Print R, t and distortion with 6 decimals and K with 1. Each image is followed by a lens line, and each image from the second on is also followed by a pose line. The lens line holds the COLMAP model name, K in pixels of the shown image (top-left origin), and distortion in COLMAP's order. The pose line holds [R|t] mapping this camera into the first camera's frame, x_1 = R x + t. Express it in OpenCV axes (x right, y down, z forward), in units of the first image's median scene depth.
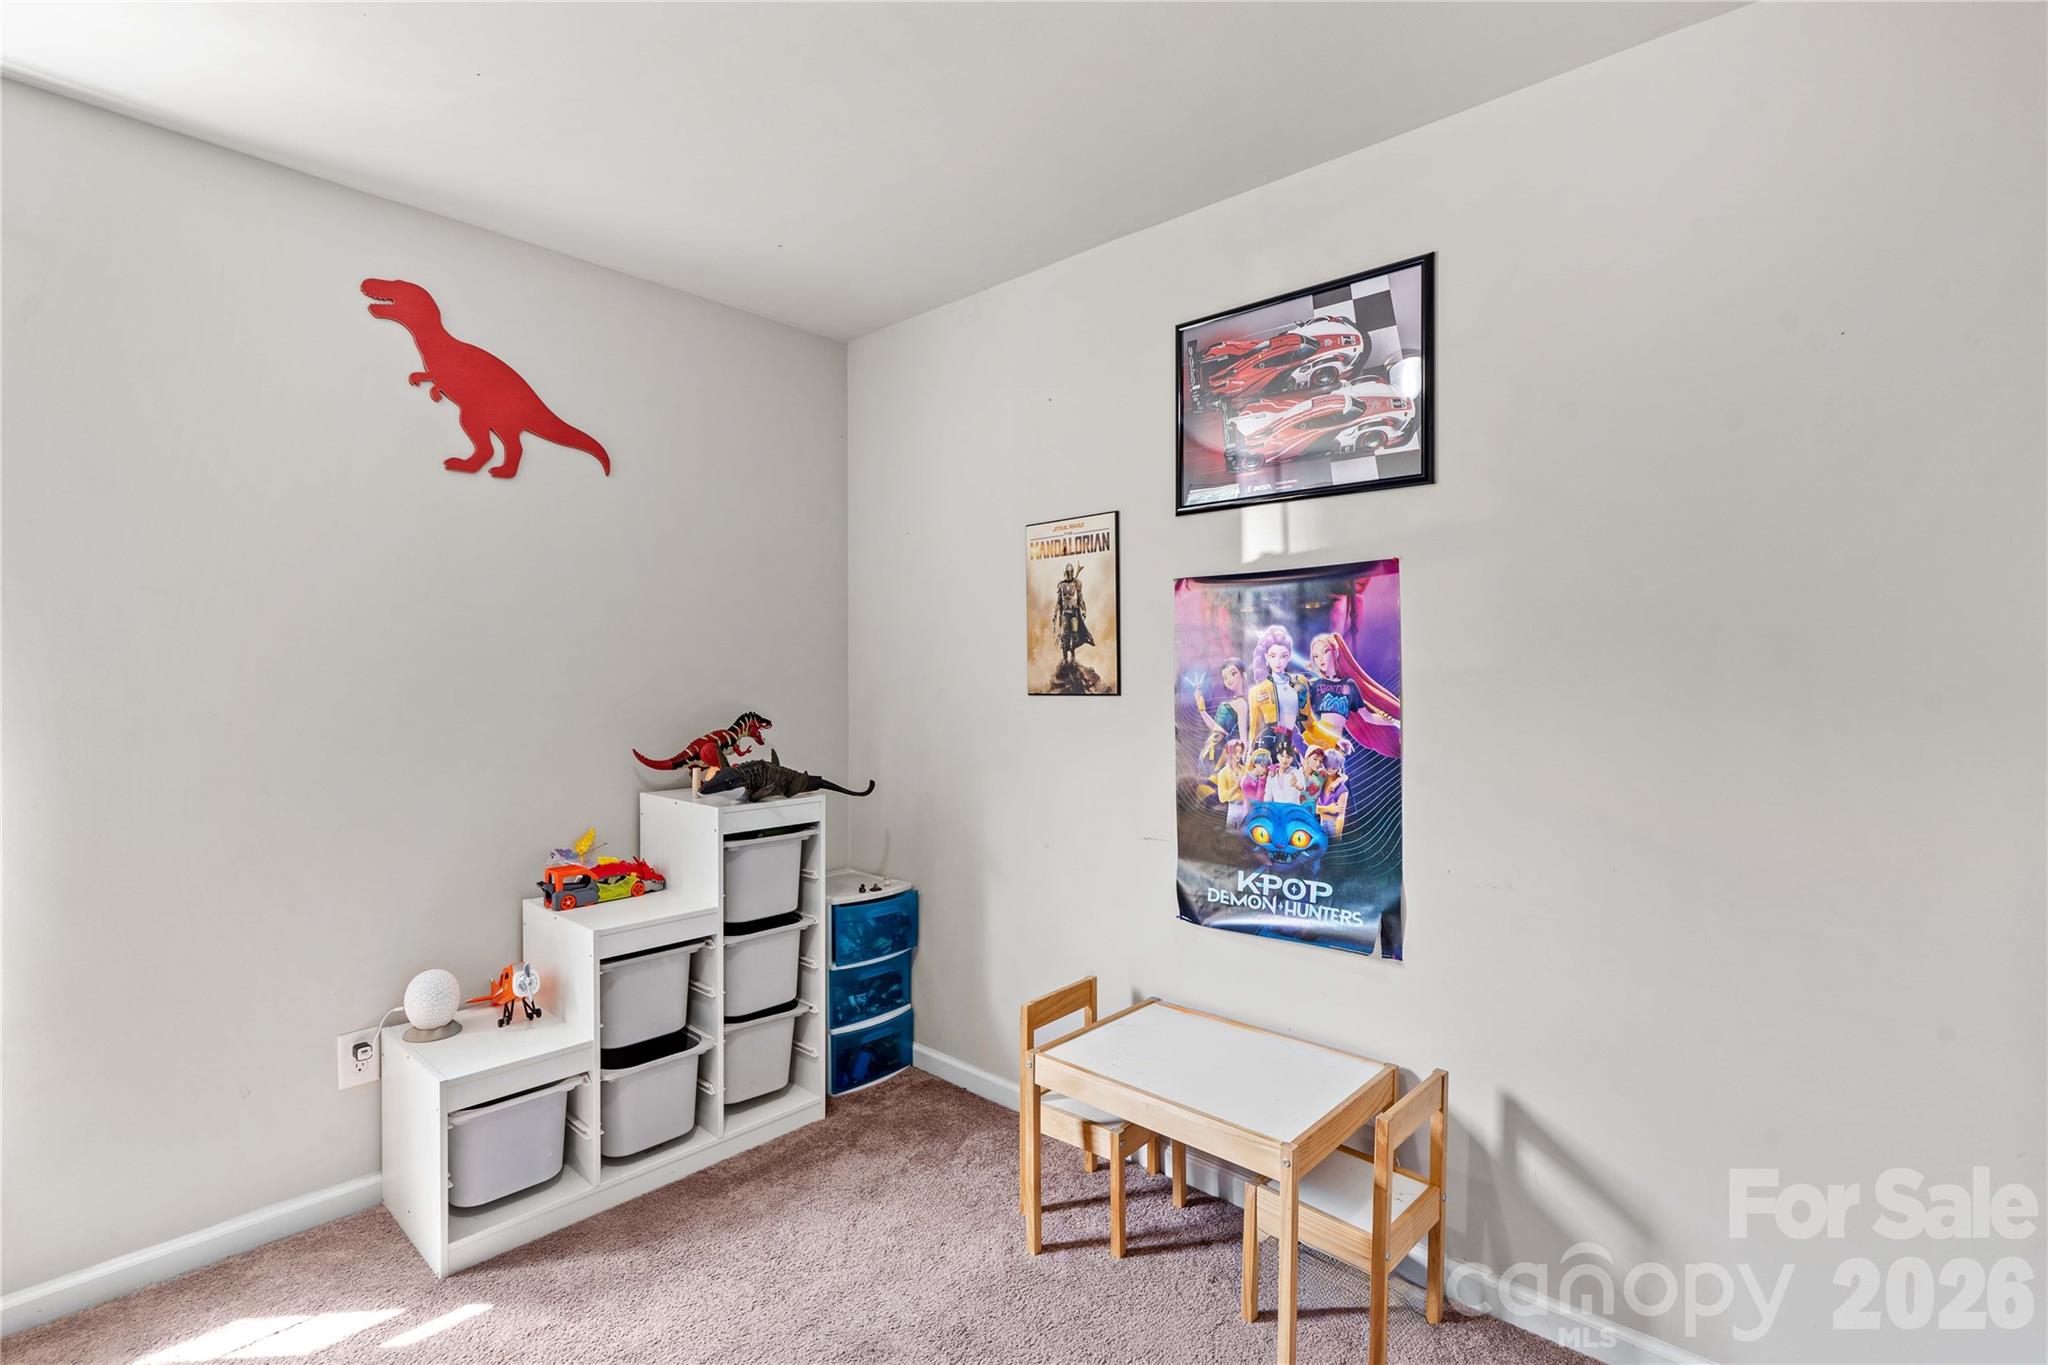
lens RADIAL K [[958.0, 0, 1022.0], [0, 958.0, 681.3], [0, 0, 1]] dist [-0.002662, -0.000196]
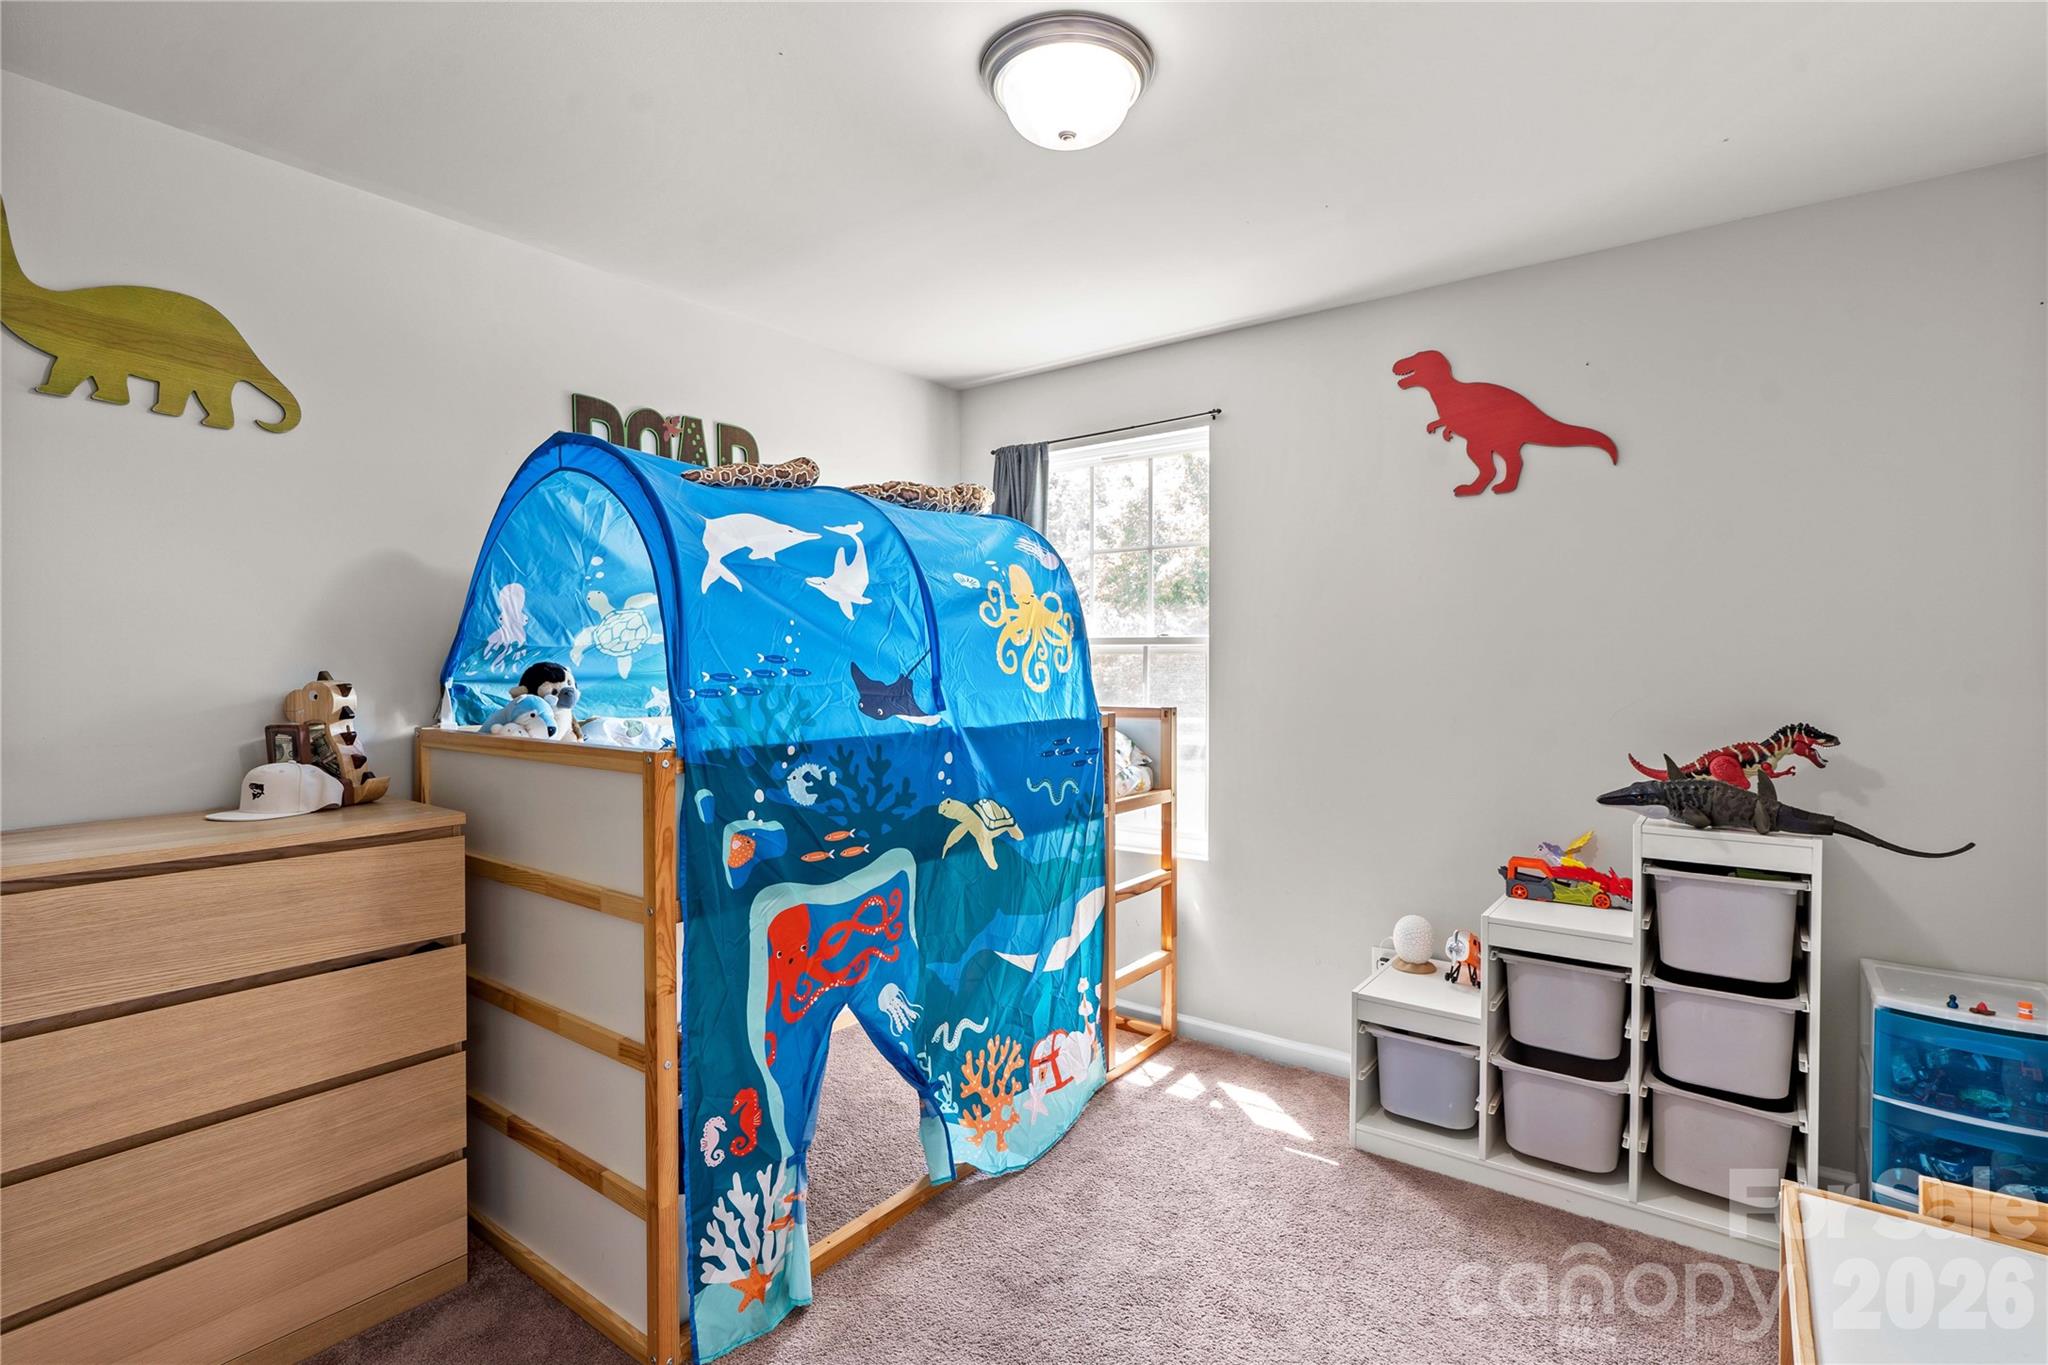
lens RADIAL K [[958.0, 0, 1028.0], [0, 958.0, 674.8], [0, 0, 1]] dist [-0.002662, -0.000196]
pose [[0.114479, 0.006055, -0.993407, 0.483792], [-0.017034, 0.999846, 0.004131, 0.000090], [0.993280, 0.016449, 0.114565, 0.338713]]
